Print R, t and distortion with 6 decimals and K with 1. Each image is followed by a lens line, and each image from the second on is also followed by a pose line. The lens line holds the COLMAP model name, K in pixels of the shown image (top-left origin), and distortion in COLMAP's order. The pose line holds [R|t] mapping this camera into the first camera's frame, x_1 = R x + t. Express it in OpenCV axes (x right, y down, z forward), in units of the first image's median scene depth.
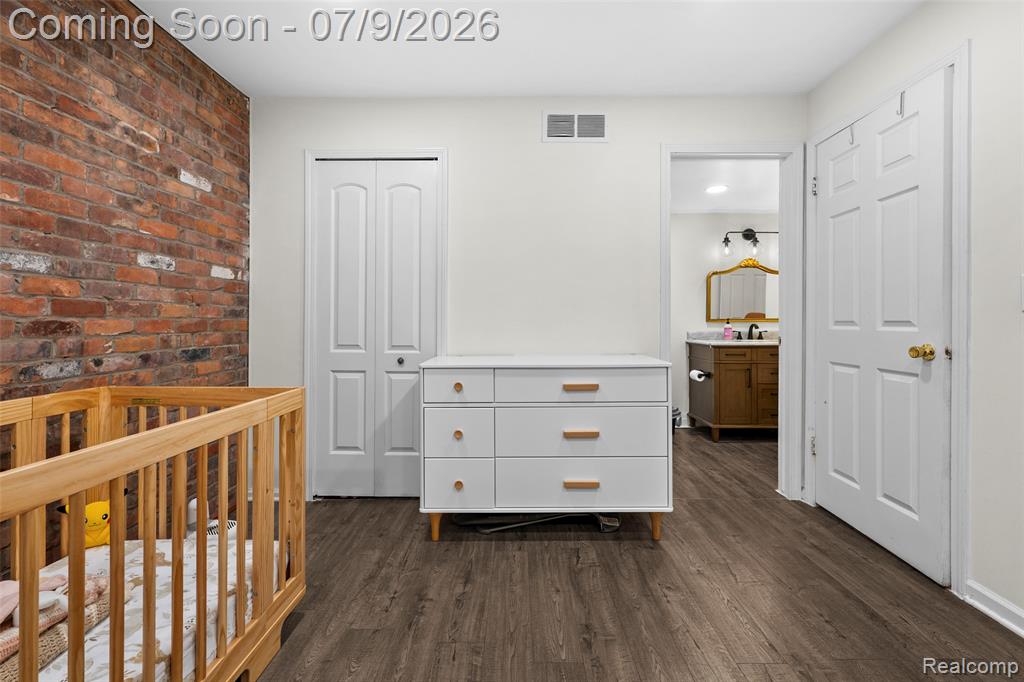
lens RADIAL K [[417.2, 0, 512.3], [0, 417.2, 322.9], [0, 0, 1]] dist [0.000845, -0.000153]
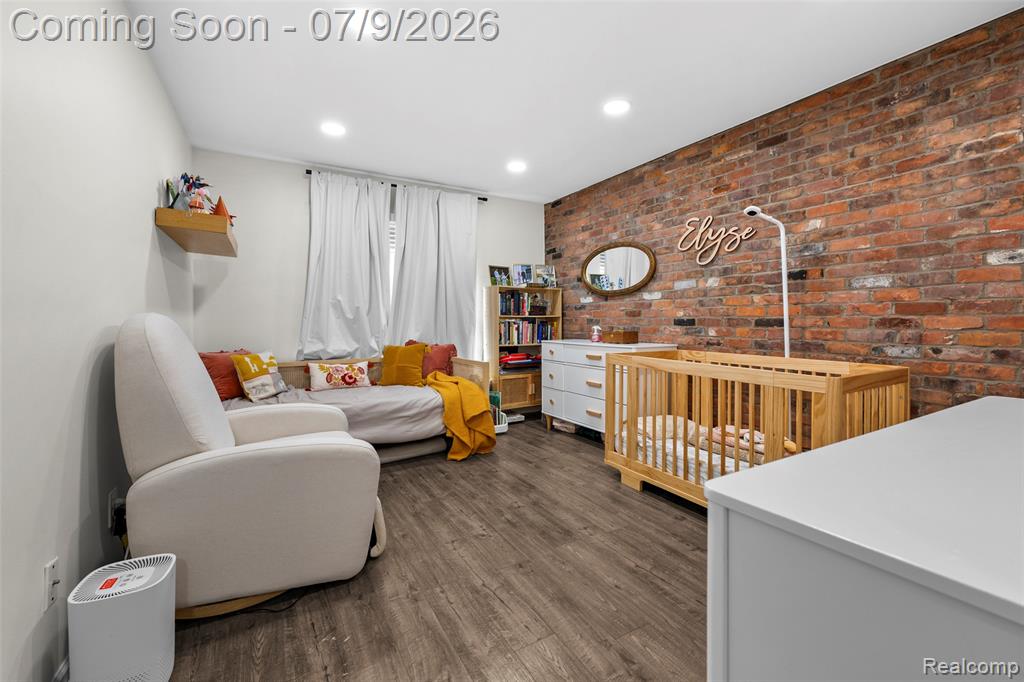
lens RADIAL K [[417.2, 0, 506.1], [0, 417.2, 317.9], [0, 0, 1]] dist [0.000845, -0.000153]
pose [[-0.865536, 0.003555, -0.500834, 0.780335], [0.003638, 0.999993, 0.000812, -0.010820], [0.500833, -0.001119, -0.865543, 1.473290]]
